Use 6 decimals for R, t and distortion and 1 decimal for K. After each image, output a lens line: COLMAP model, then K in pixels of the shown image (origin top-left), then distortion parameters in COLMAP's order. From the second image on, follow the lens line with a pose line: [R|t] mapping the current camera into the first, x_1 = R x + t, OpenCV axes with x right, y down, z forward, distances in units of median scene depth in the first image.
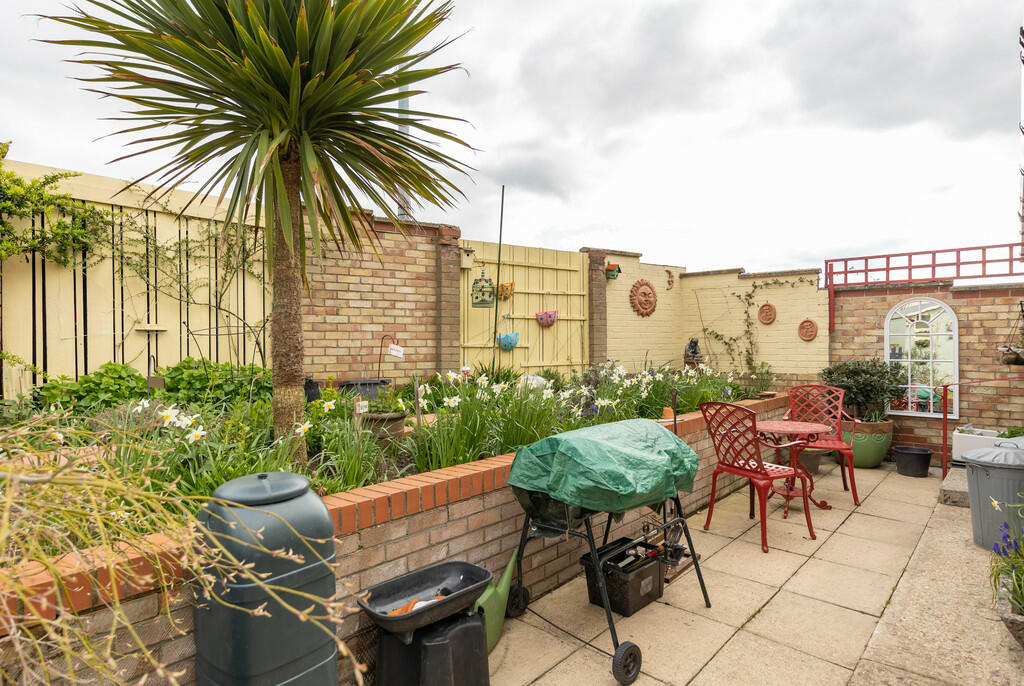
lens RADIAL K [[536.8, 0, 508.1], [0, 536.8, 341.4], [0, 0, 1]] dist [0.002816, -0.000133]
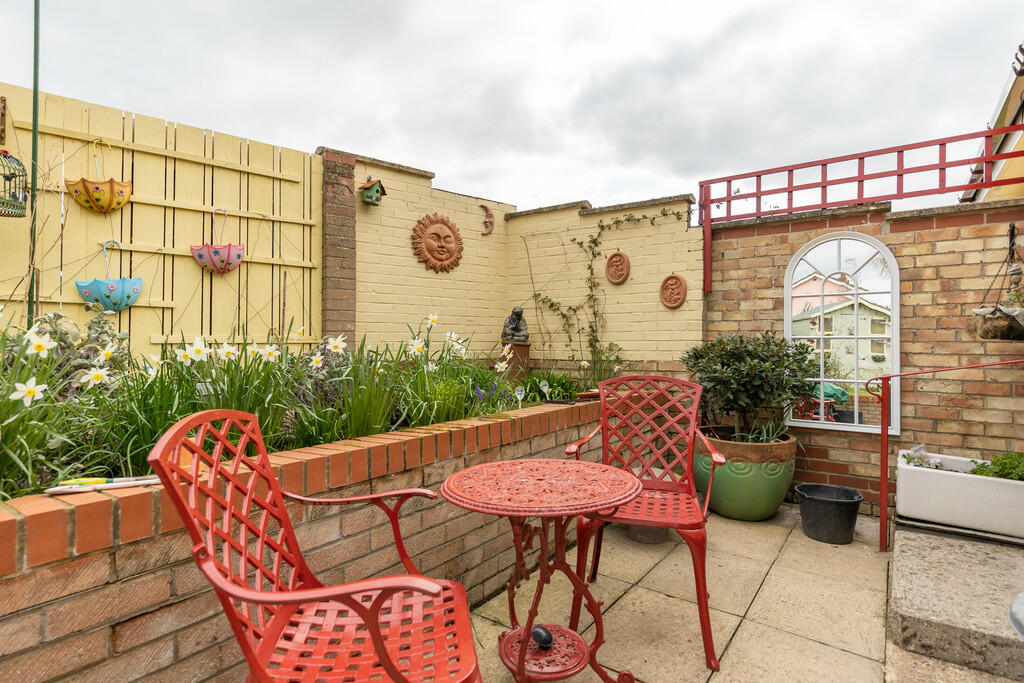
lens RADIAL K [[516.4, 0, 515.9], [0, 516.4, 337.9], [0, 0, 1]] dist [0.004851, 0.000381]
pose [[0.992642, 0.009468, 0.120717, 0.313097], [-0.009002, 0.999950, -0.004411, 0.039493], [-0.120753, 0.003292, 0.992677, 0.434714]]
